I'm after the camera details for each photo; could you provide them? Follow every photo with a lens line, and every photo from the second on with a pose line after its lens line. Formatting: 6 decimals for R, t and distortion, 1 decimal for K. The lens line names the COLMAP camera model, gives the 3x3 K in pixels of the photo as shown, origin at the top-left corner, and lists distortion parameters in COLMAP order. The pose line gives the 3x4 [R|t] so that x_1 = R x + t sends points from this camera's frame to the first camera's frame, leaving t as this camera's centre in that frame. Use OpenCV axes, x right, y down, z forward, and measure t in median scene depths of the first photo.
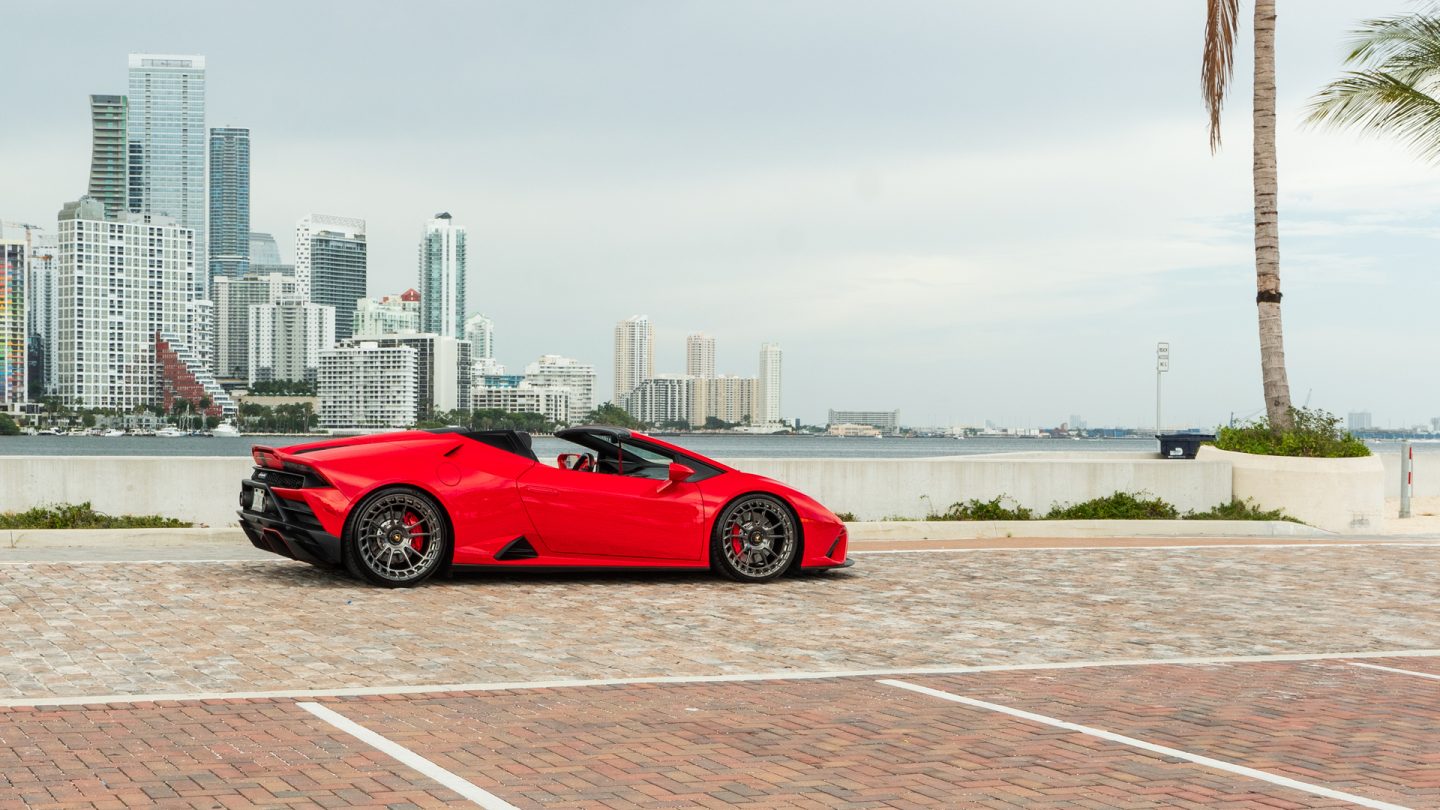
lens RADIAL K [[3348.5, 0, 720.1], [0, 3348.5, 403.9], [0, 0, 1]] dist [0.034200, 0.000000]
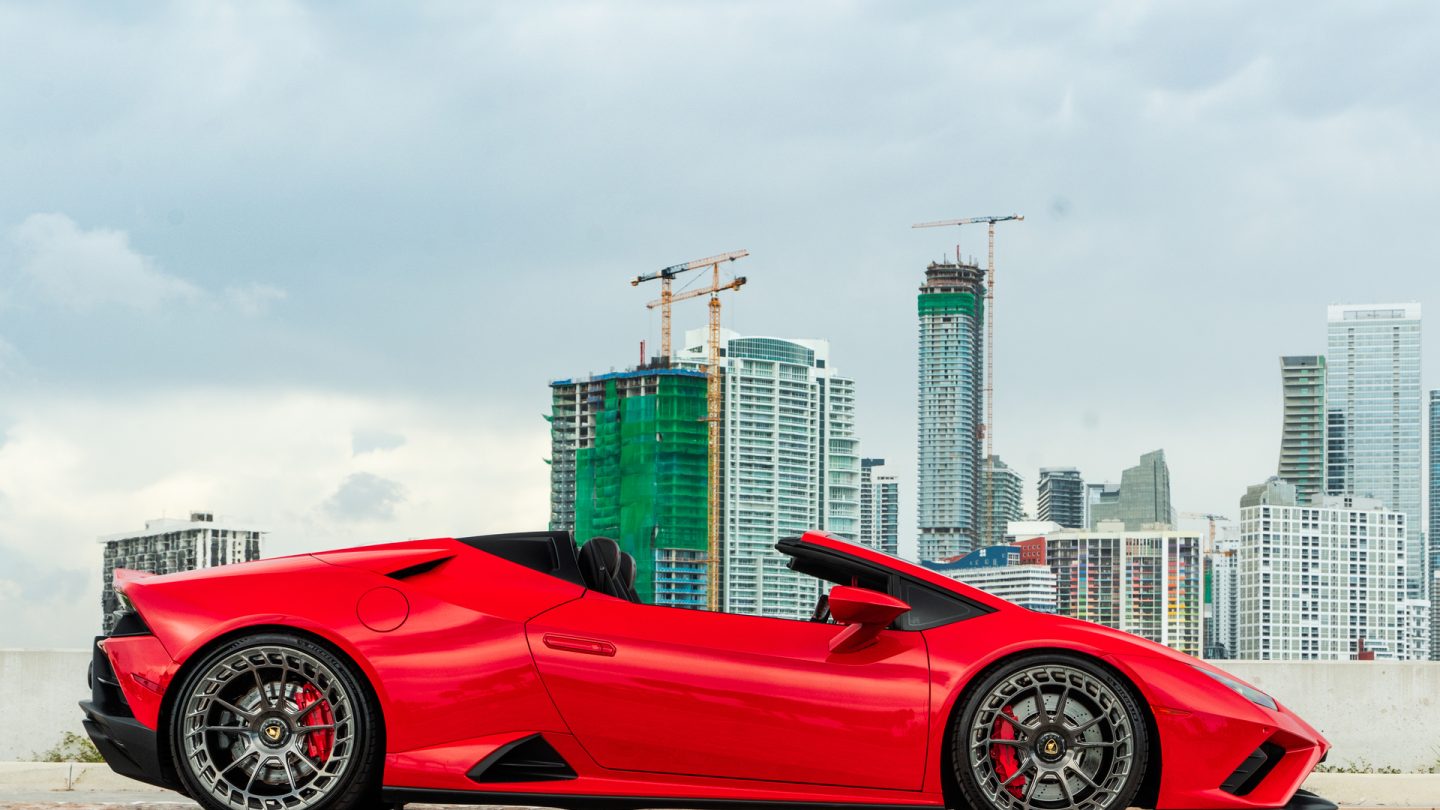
lens RADIAL K [[3348.5, 0, 714.2], [0, 3348.5, 532.5], [0, 0, 1]] dist [0.034200, 0.000000]
pose [[0.887706, -0.033856, -0.459164, 0.068593], [-0.002561, 0.996914, -0.078459, 0.017163], [0.460403, 0.070824, 0.884880, 0.201477]]
